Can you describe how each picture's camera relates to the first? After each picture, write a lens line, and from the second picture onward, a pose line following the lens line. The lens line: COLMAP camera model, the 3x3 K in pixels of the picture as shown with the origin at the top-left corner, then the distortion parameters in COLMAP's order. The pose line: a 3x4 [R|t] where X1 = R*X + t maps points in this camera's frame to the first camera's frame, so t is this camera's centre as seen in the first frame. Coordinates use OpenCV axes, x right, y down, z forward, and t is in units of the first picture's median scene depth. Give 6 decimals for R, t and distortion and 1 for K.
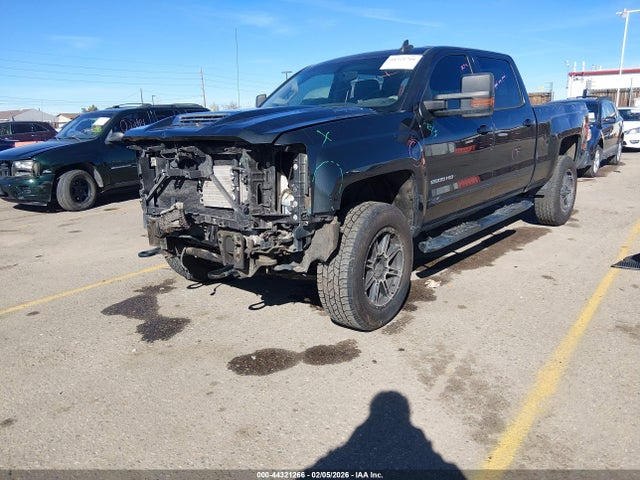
lens RADIAL K [[493.2, 0, 322.0], [0, 493.2, 239.1], [0, 0, 1]] dist [0.004274, -0.046702]
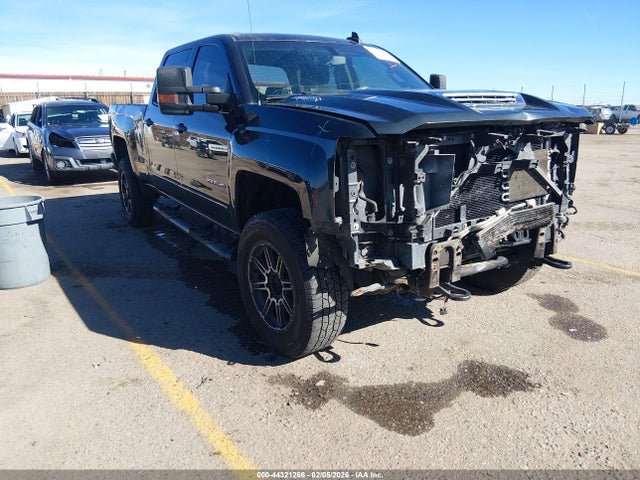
lens RADIAL K [[493.2, 0, 322.0], [0, 493.2, 239.1], [0, 0, 1]] dist [0.004274, -0.046702]
pose [[0.283301, -0.218176, 0.933884, -0.971484], [0.238442, 0.959225, 0.151763, -0.181362], [-0.928917, 0.179682, 0.323772, 0.890081]]
